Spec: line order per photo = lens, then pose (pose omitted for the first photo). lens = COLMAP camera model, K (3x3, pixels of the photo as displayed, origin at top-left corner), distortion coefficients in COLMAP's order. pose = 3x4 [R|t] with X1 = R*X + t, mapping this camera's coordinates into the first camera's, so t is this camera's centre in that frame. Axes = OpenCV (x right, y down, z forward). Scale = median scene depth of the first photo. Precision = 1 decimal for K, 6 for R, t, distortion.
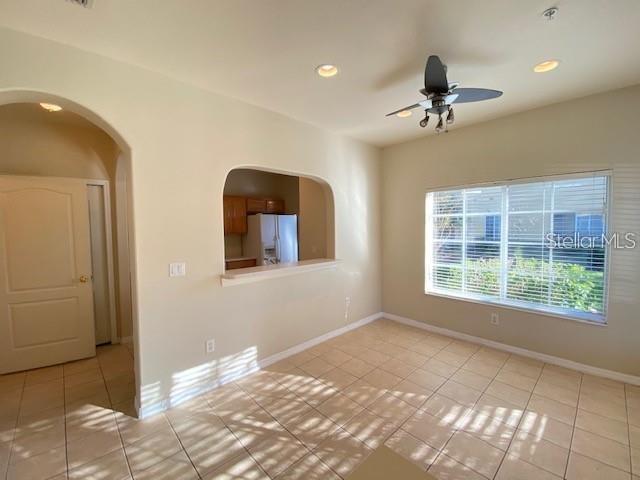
lens RADIAL K [[268.1, 0, 319.2], [0, 268.1, 240.0], [0, 0, 1]] dist [0.032227, -0.026861]
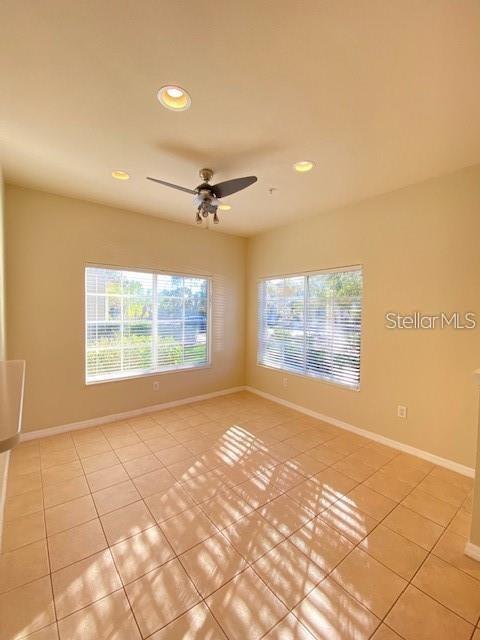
lens RADIAL K [[268.1, 0, 240.1], [0, 268.1, 318.0], [0, 0, 1]] dist [0.032227, -0.026861]
pose [[0.096056, -0.020254, 0.995170, -0.707166], [0.028714, 0.999433, 0.017569, -0.022880], [-0.994962, 0.026888, 0.096583, 0.746697]]
